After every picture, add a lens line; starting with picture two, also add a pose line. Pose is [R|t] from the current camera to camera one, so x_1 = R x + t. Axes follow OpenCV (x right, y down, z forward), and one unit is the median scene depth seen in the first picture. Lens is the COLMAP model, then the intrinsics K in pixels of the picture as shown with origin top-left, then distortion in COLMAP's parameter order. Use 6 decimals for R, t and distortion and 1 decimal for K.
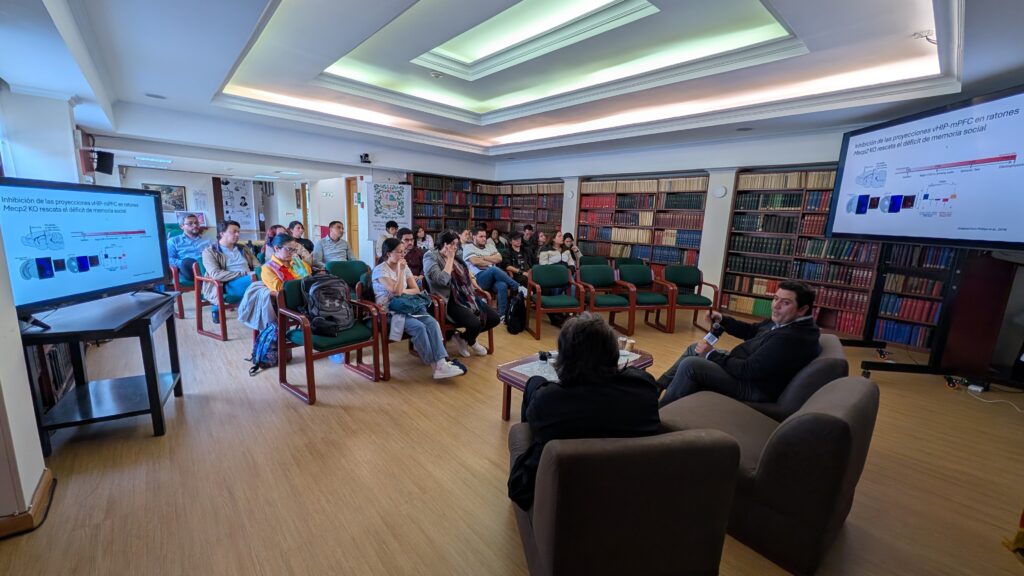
lens RADIAL K [[397.5, 0, 512.0], [0, 397.5, 288.0], [0, 0, 1]] dist [-0.001225, -0.000086]
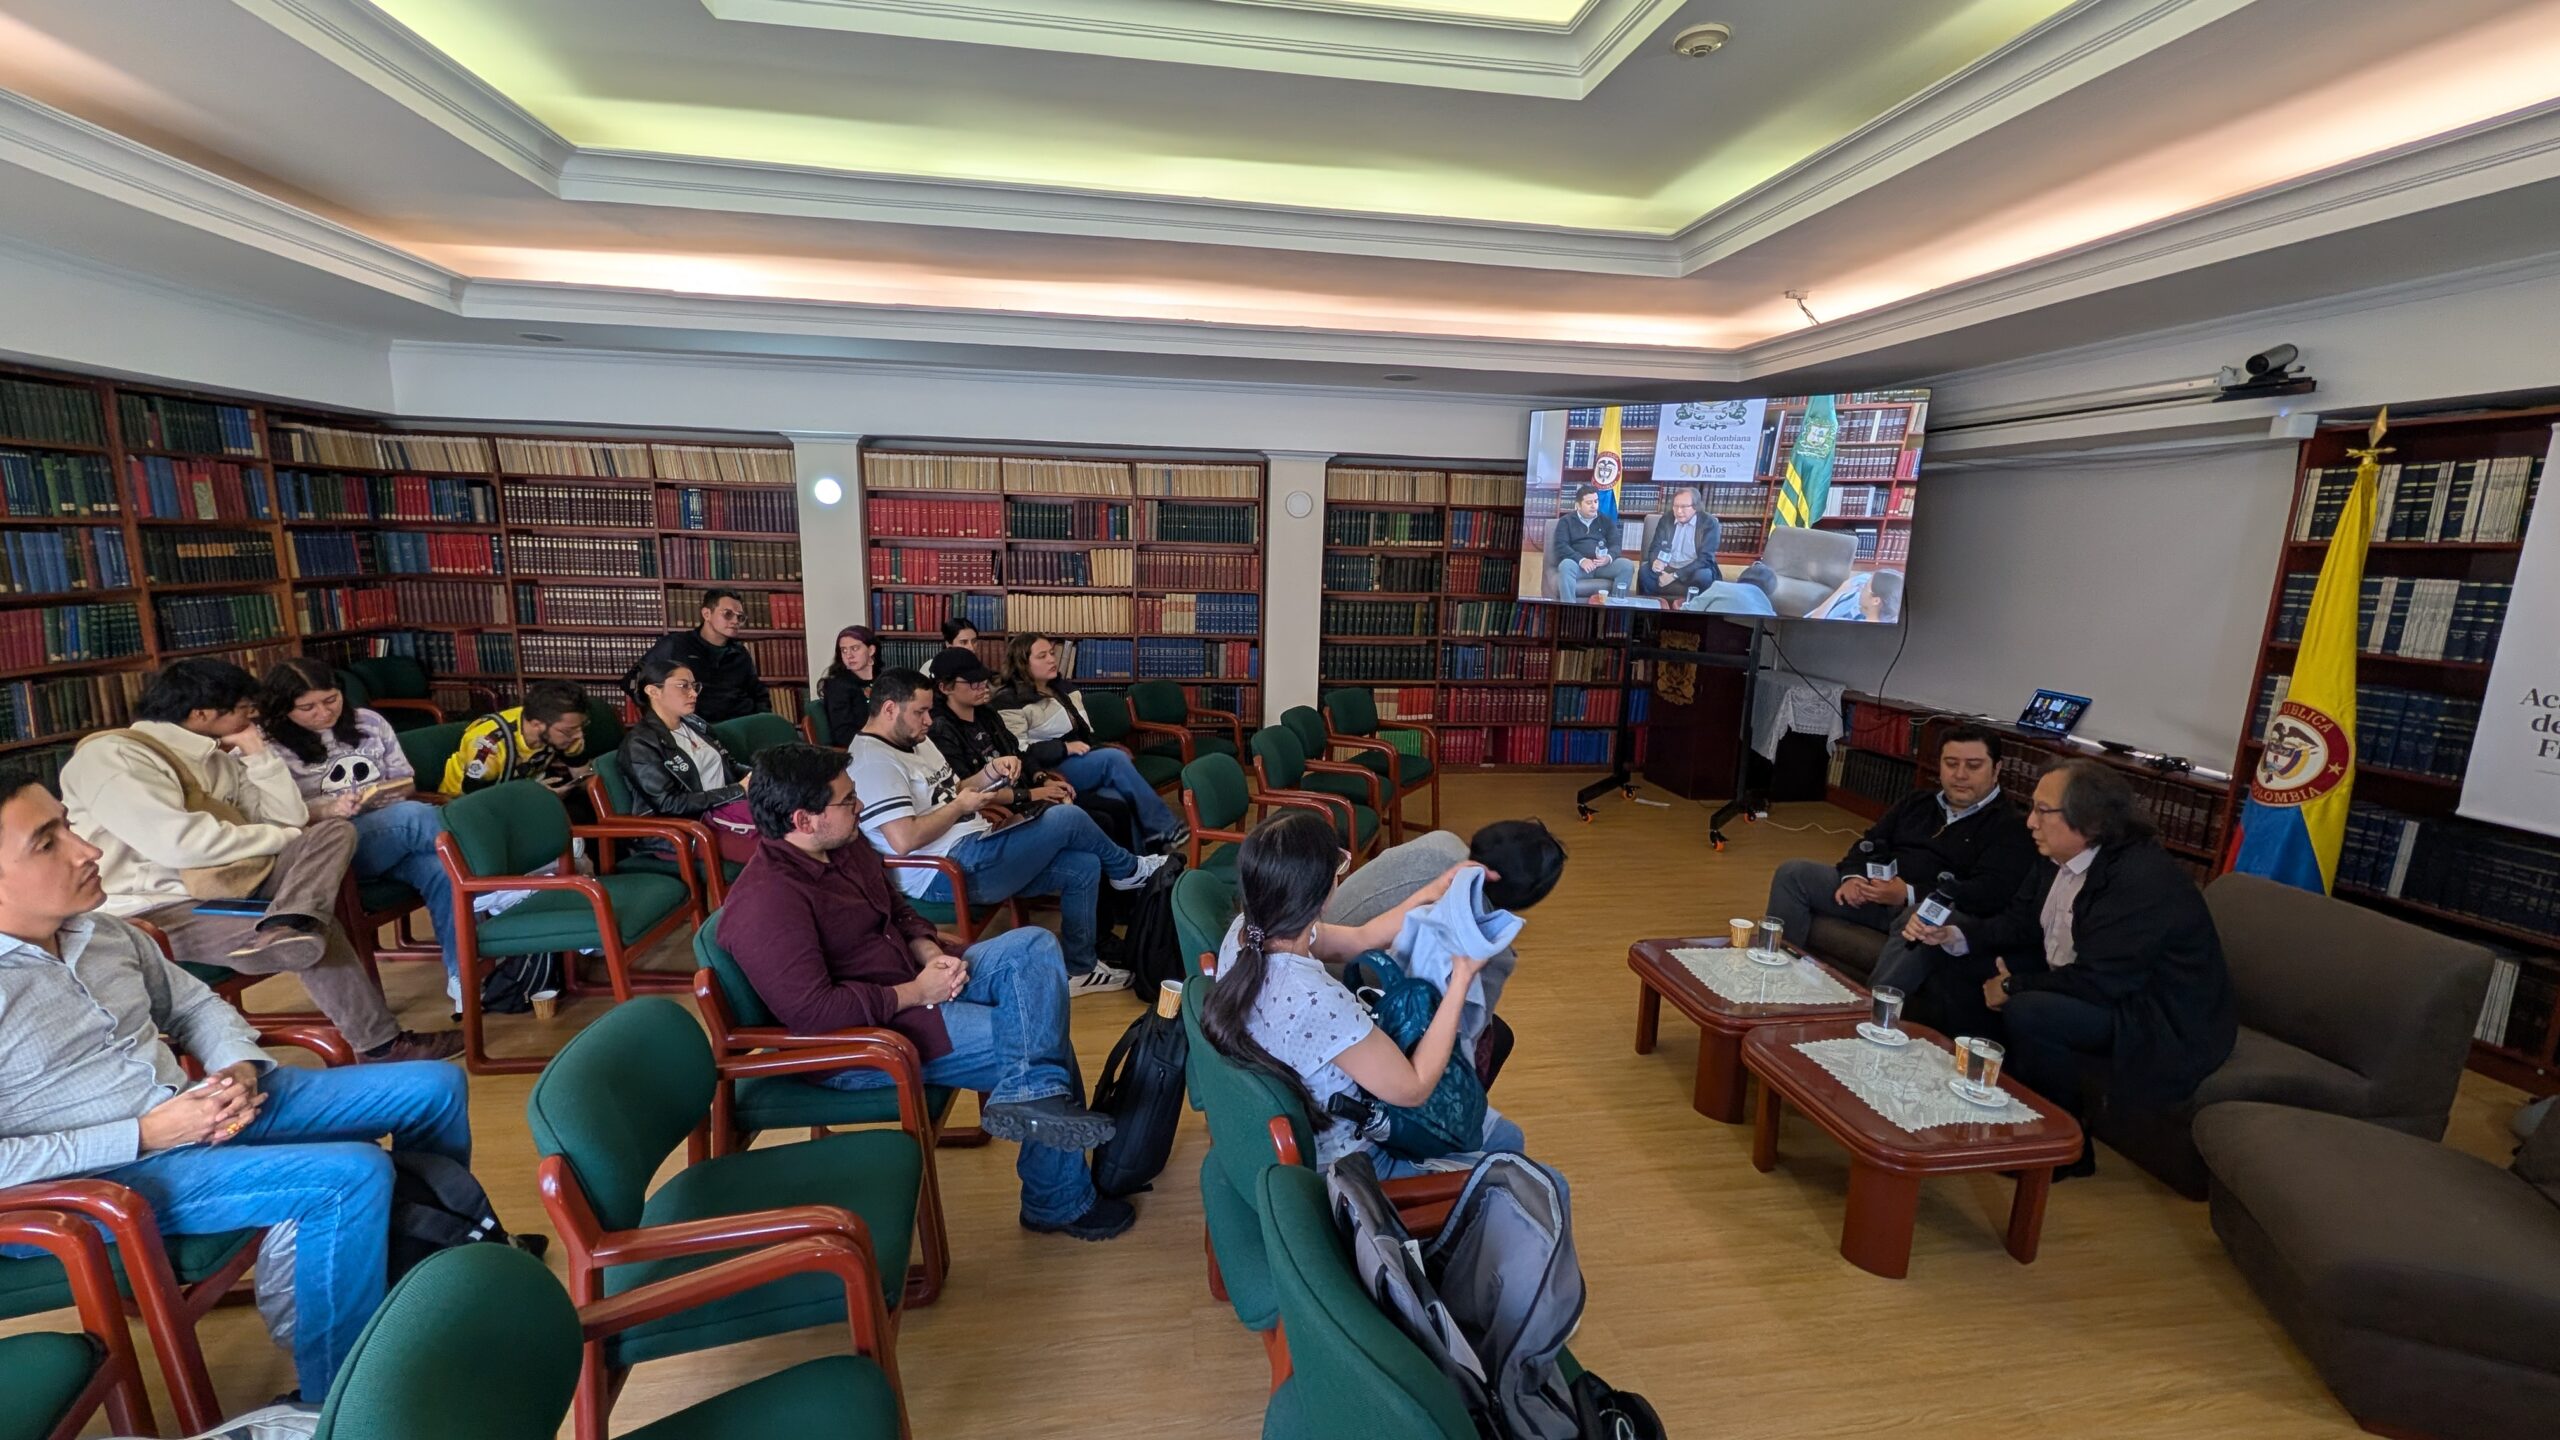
lens RADIAL K [[976.3, 0, 1280.0], [0, 976.3, 720.0], [0, 0, 1]] dist [-0.000101, -0.000040]
pose [[0.566362, -0.179409, 0.804392, -0.341165], [0.144560, 0.982512, 0.117354, -0.121212], [-0.811380, 0.049818, 0.582393, 0.355095]]
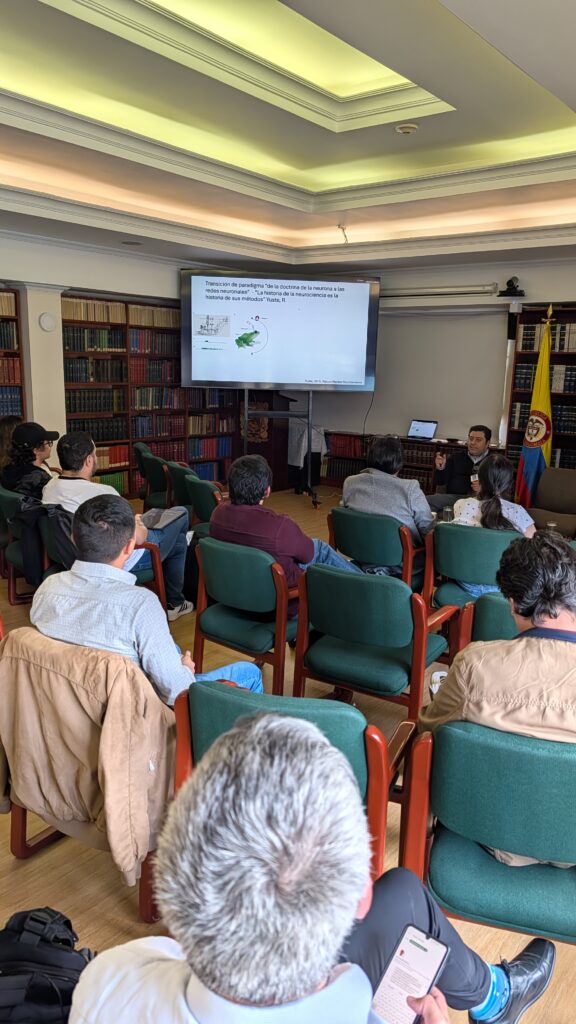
lens RADIAL K [[753.6, 0, 288.3], [0, 753.6, 527.0], [0, 0, 1]] dist [-0.002382, -0.001931]
pose [[-0.162590, -0.254206, 0.953385, -0.650970], [0.139740, 0.950571, 0.277287, -0.184657], [-0.976748, 0.178310, -0.119031, 0.726790]]
